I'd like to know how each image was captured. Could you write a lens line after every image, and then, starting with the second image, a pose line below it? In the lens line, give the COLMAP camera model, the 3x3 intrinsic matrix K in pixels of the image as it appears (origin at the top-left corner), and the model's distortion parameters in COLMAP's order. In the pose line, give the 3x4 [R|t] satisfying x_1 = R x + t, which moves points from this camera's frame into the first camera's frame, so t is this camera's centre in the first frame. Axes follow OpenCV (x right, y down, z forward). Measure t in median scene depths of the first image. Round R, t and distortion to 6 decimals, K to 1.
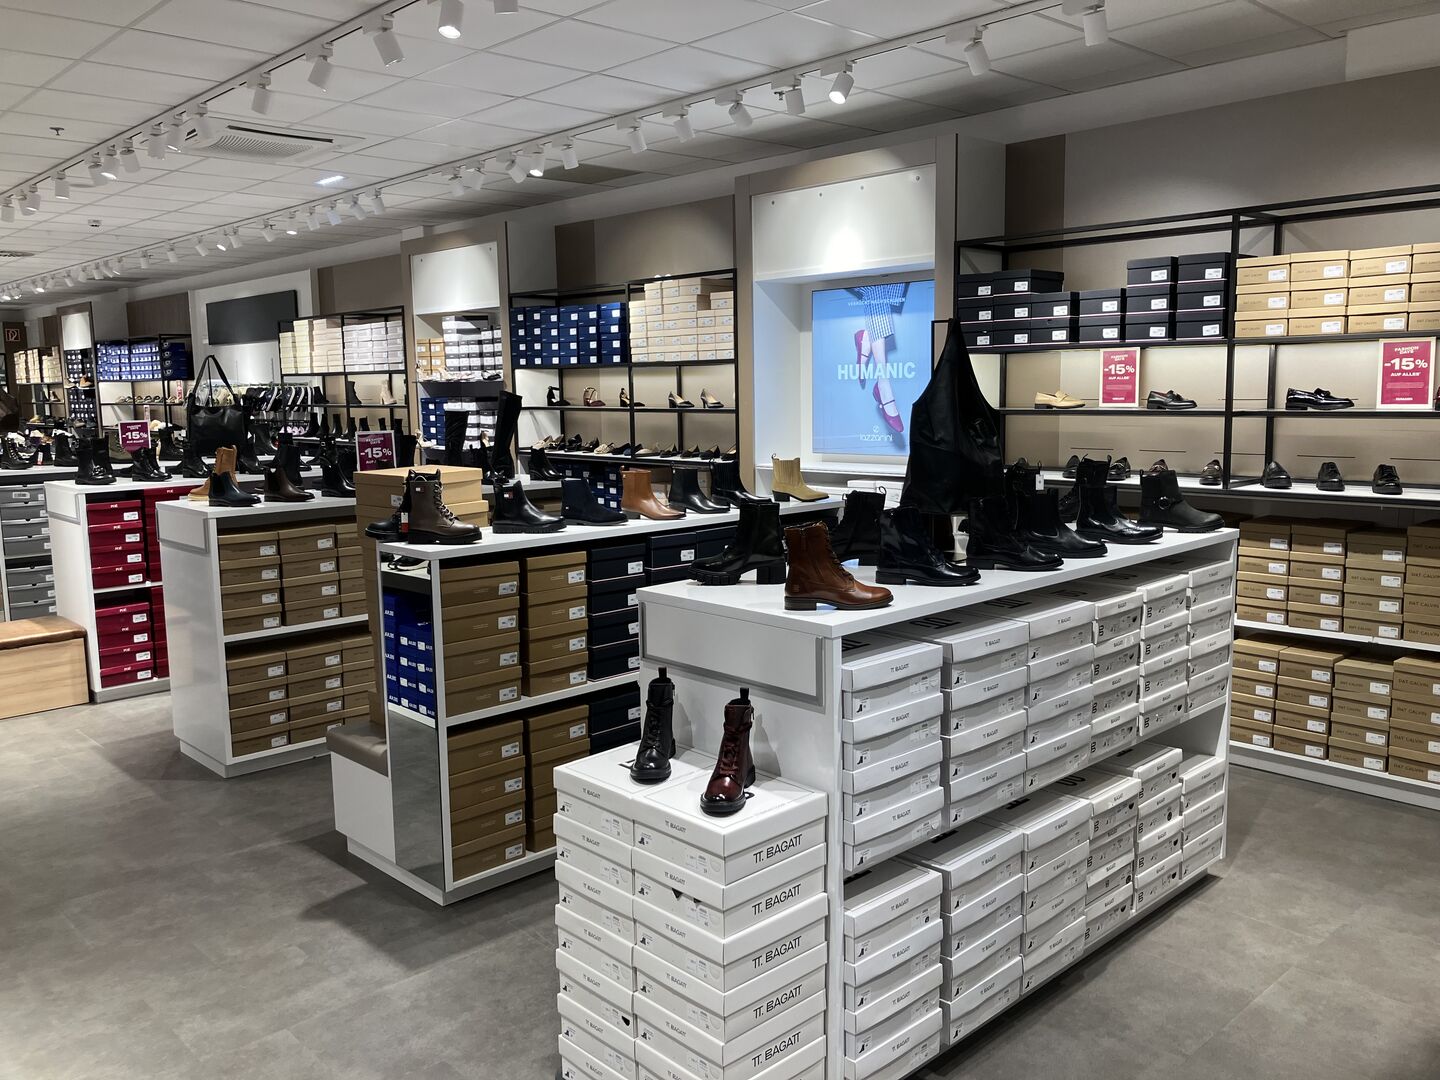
lens RADIAL K [[1179.3, 0, 717.5], [0, 1179.3, 535.6], [0, 0, 1]] dist [0.007153, 0.017666]
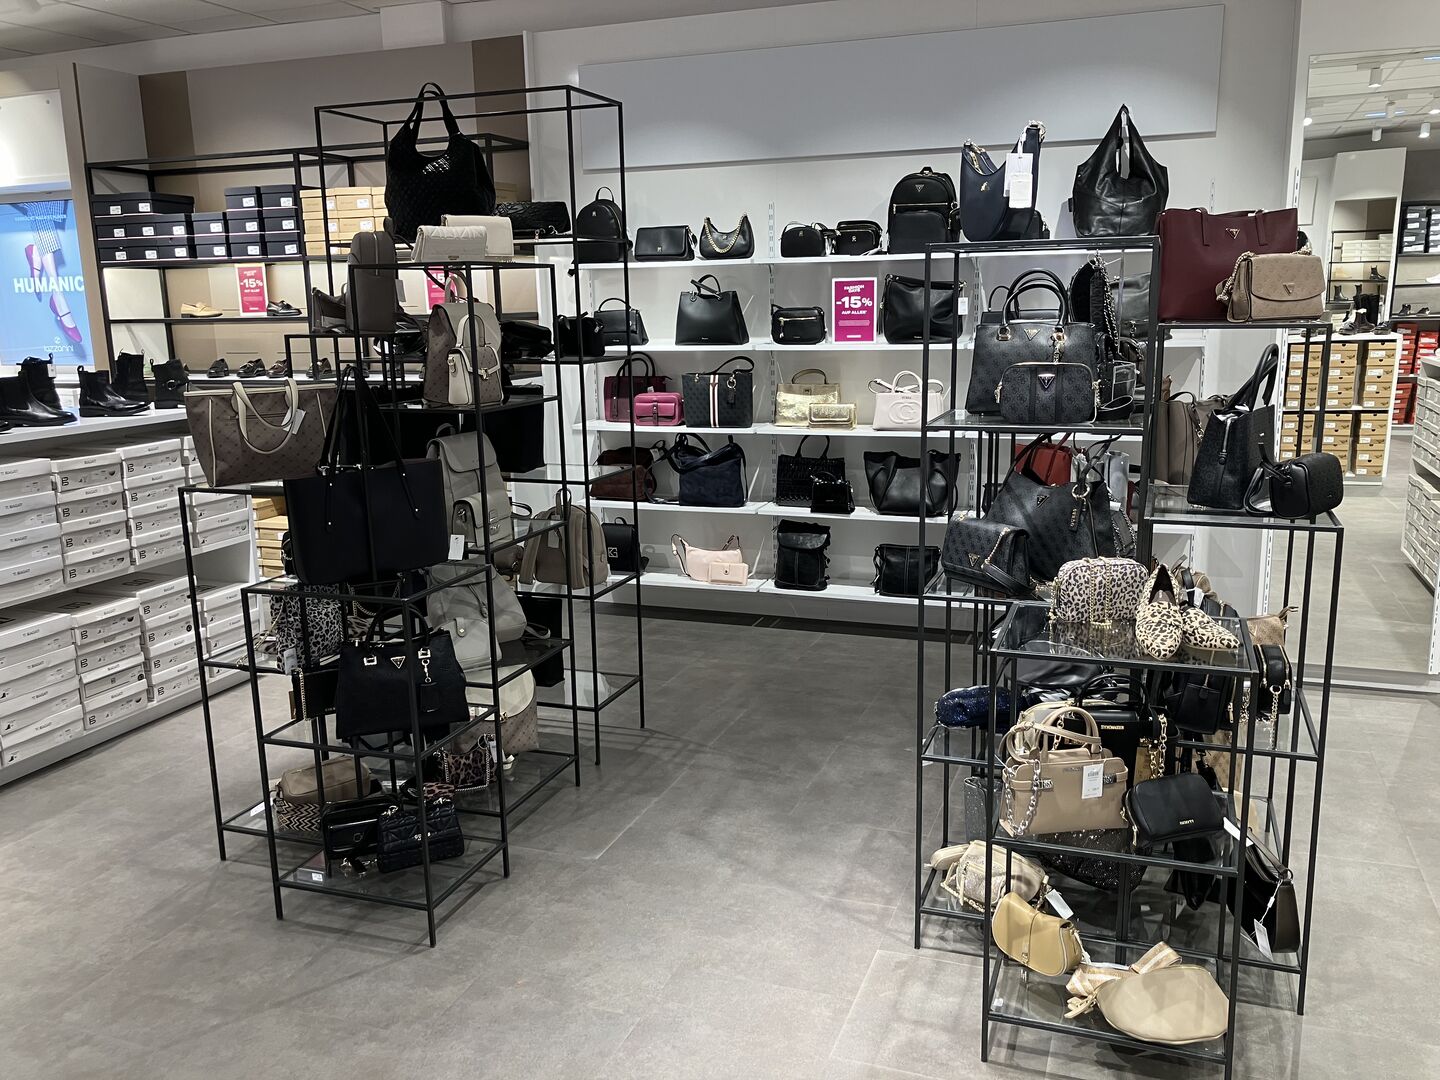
lens RADIAL K [[1179.3, 0, 717.5], [0, 1179.3, 535.6], [0, 0, 1]] dist [0.007153, 0.017666]
pose [[0.895446, -0.089965, 0.435984, 0.223158], [0.063094, 0.995128, 0.075759, 0.048921], [-0.440676, -0.040330, 0.896760, -0.263540]]
